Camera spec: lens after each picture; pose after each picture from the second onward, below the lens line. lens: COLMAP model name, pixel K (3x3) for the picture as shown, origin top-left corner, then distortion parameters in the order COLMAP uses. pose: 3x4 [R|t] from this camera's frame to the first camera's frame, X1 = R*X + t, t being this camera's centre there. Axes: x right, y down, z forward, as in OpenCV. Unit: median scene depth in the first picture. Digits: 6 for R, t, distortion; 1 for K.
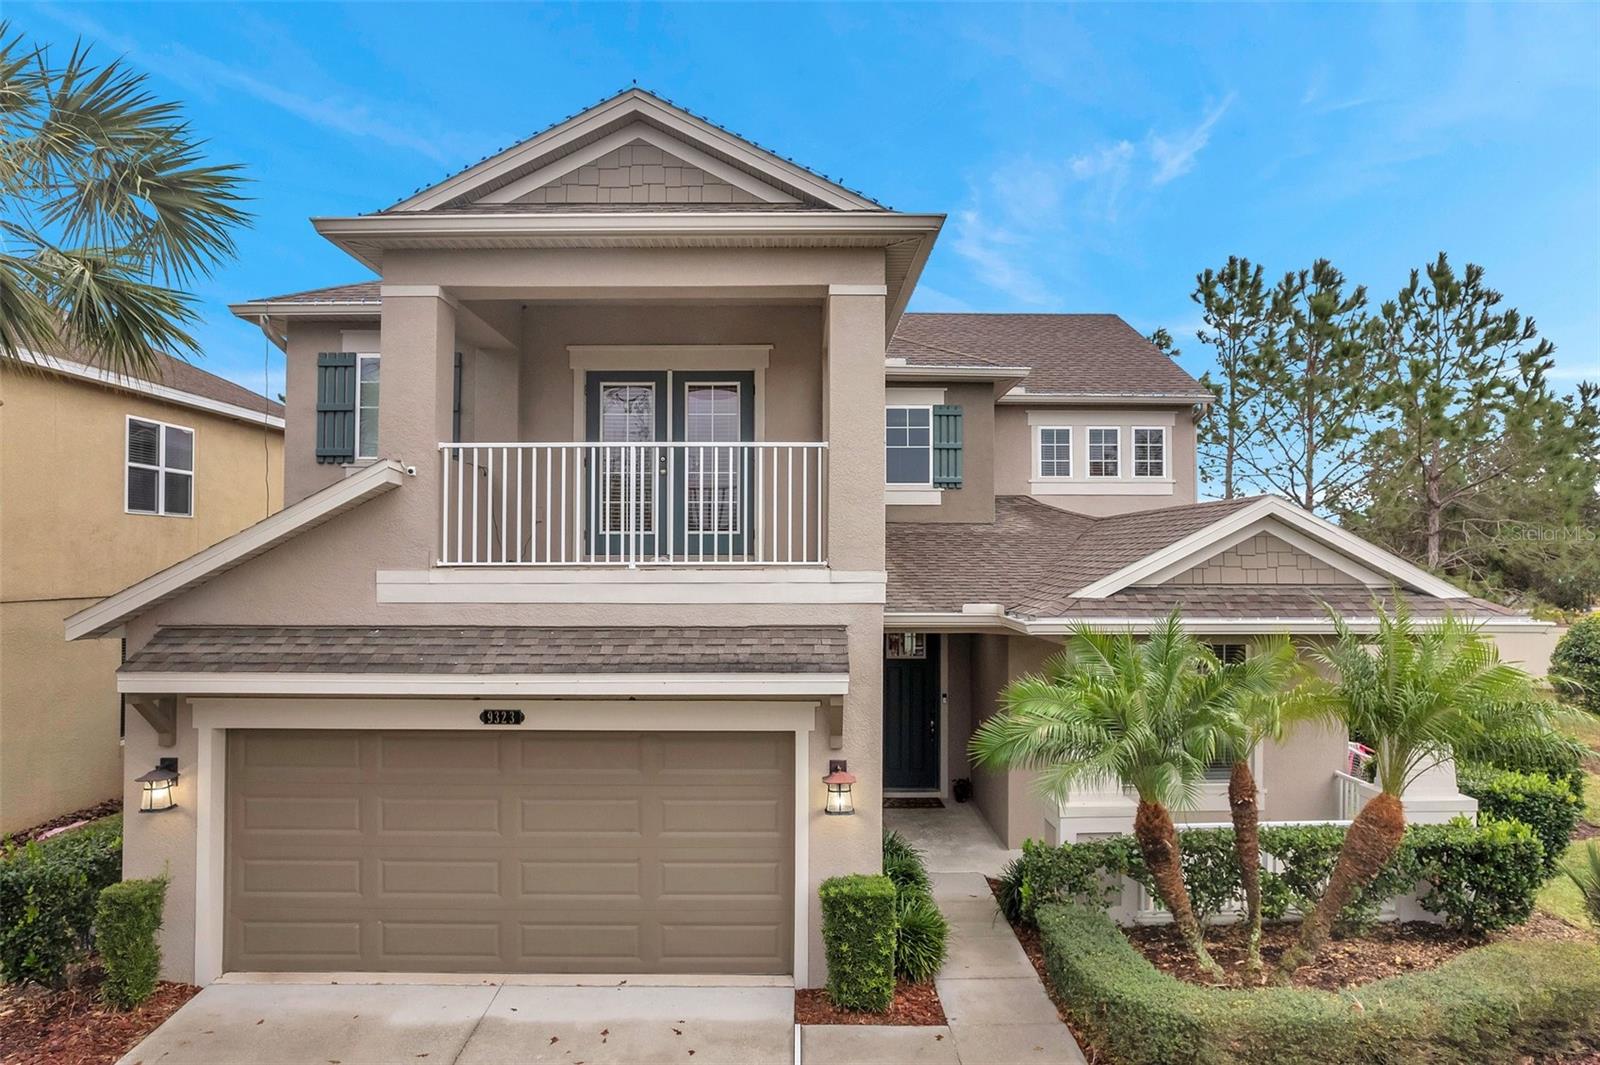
lens RADIAL K [[1042.4, 0, 821.7], [0, 1042.4, 526.6], [0, 0, 1]] dist [-0.062738, 0.039352]
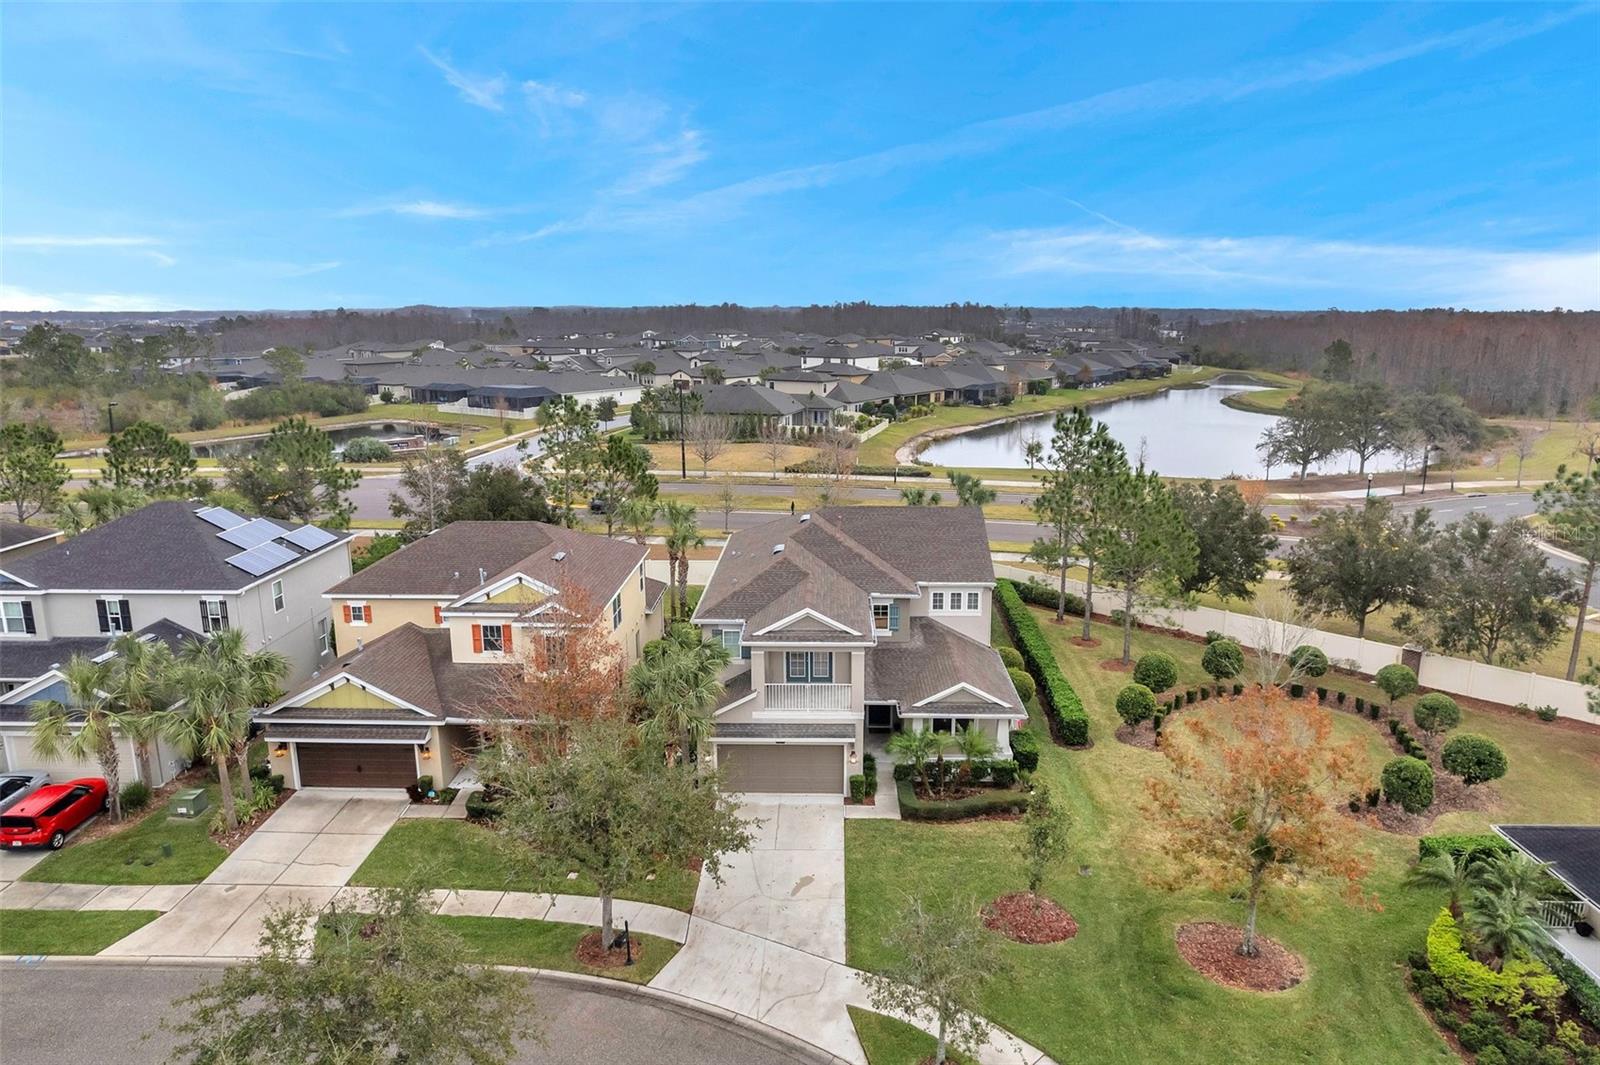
lens RADIAL K [[1042.4, 0, 821.7], [0, 1042.4, 526.6], [0, 0, 1]] dist [-0.062738, 0.039352]
pose [[0.999313, 0.003444, -0.036893, 0.037015], [0.005589, 0.970271, 0.241956, -1.610212], [0.036629, -0.241996, 0.969586, -2.800978]]
